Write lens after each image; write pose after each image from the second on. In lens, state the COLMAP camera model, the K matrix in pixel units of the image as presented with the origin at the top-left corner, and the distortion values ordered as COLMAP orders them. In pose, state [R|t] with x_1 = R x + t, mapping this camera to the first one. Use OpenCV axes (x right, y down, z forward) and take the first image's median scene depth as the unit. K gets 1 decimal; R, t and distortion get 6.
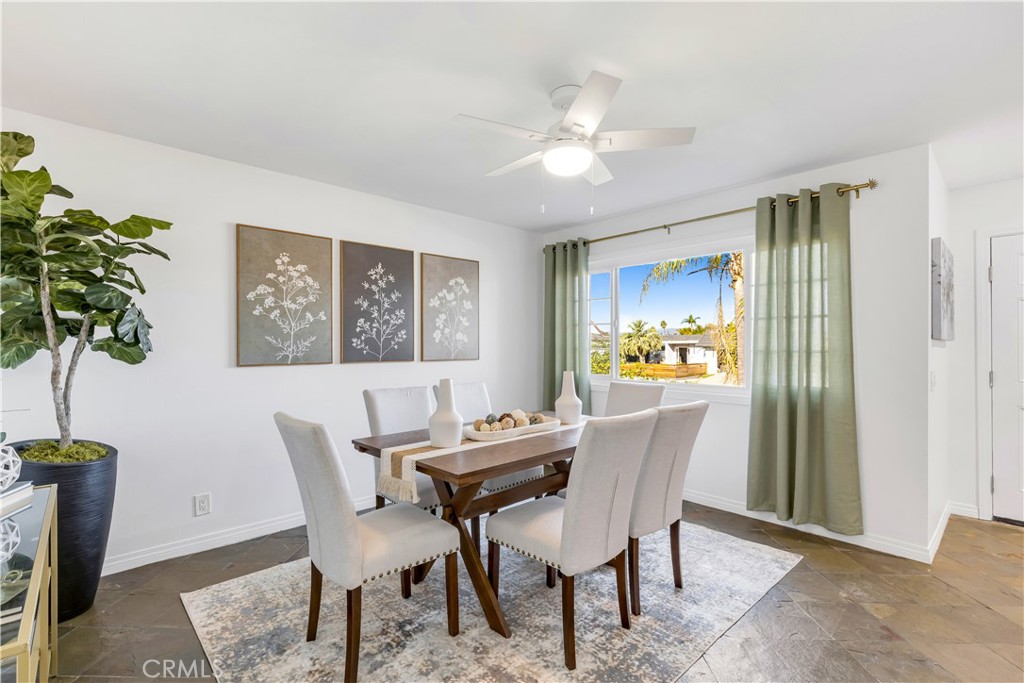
lens RADIAL K [[462.0, 0, 510.2], [0, 462.0, 345.6], [0, 0, 1]] dist [-0.001748, 0.000273]
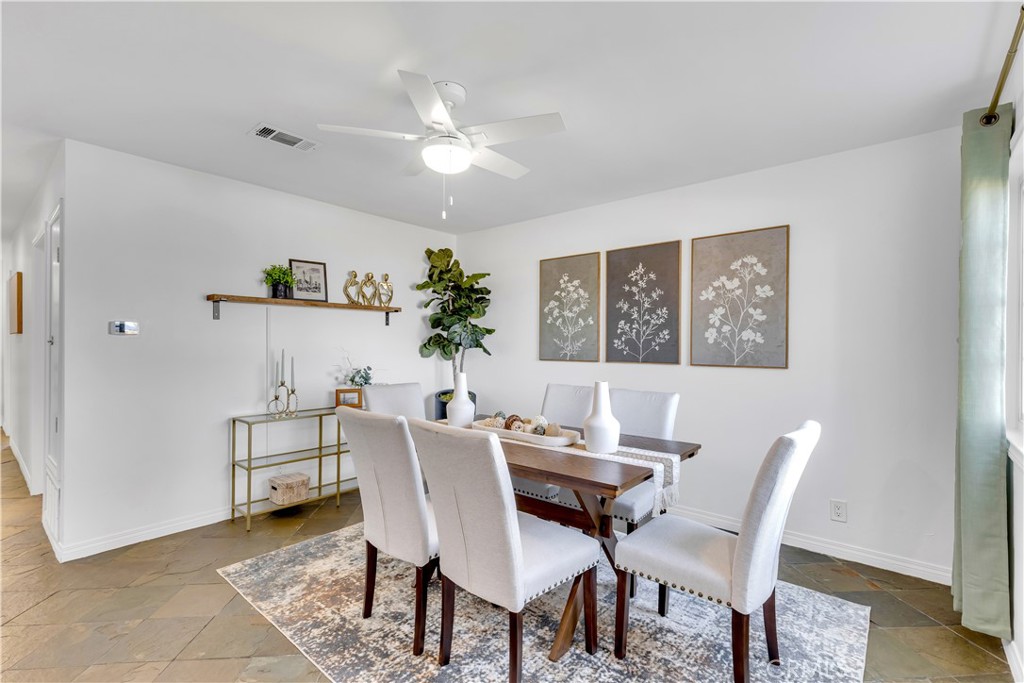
lens RADIAL K [[462.0, 0, 510.2], [0, 462.0, 345.6], [0, 0, 1]] dist [-0.001748, 0.000273]
pose [[0.114981, 0.003947, -0.993360, 0.681739], [-0.008030, 0.999963, 0.003044, -0.002741], [0.993335, 0.007626, 0.115009, 0.618899]]
